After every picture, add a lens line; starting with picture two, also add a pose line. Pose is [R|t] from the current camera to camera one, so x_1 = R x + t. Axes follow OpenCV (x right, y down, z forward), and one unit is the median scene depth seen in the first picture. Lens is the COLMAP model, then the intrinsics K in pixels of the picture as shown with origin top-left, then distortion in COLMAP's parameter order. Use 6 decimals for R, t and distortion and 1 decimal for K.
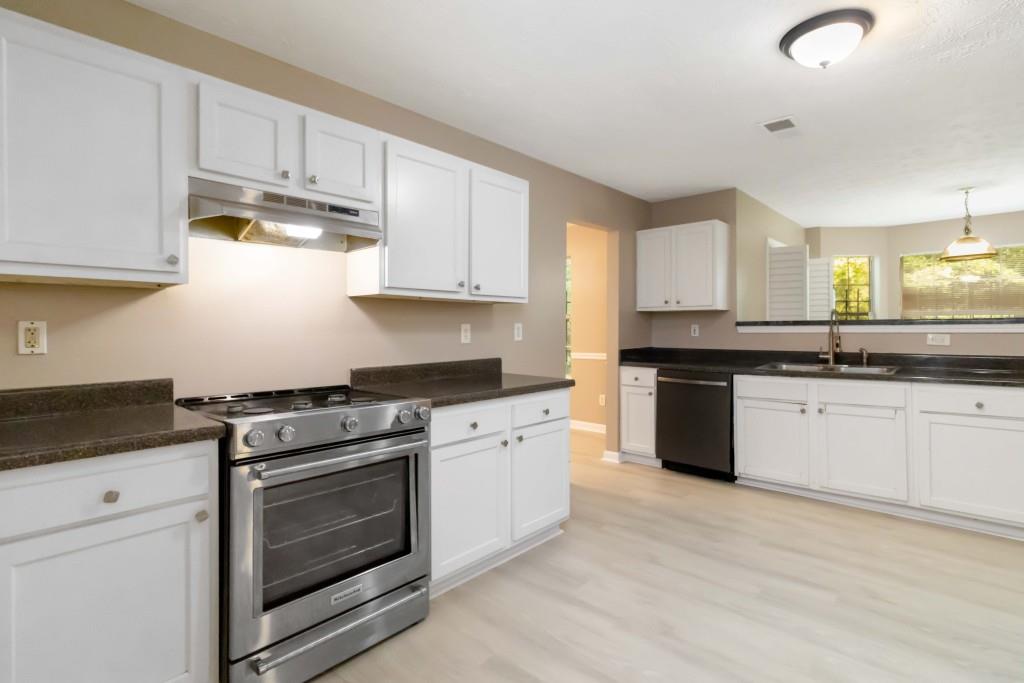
lens RADIAL K [[513.0, 0, 510.9], [0, 513.0, 329.3], [0, 0, 1]] dist [0.001239, 0.000046]
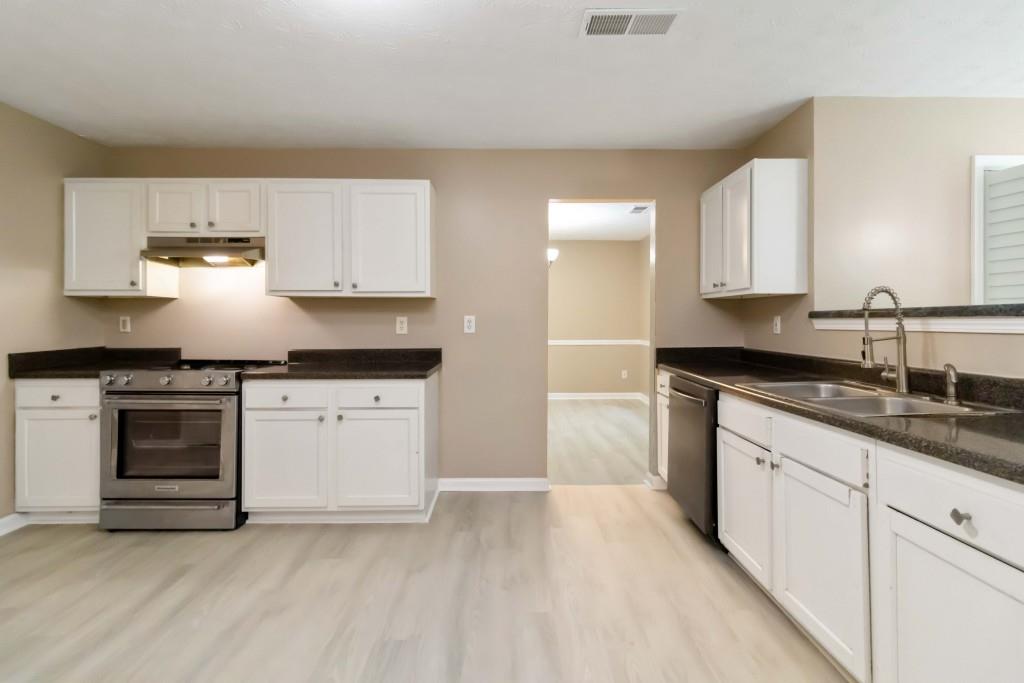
lens RADIAL K [[492.4, 0, 510.6], [0, 492.4, 323.3], [0, 0, 1]] dist [0.009524, 0.000082]
pose [[0.667634, 0.004953, -0.744473, 0.976431], [-0.004338, 0.999987, 0.002763, -0.000310], [0.744477, 0.001385, 0.667647, 0.494385]]
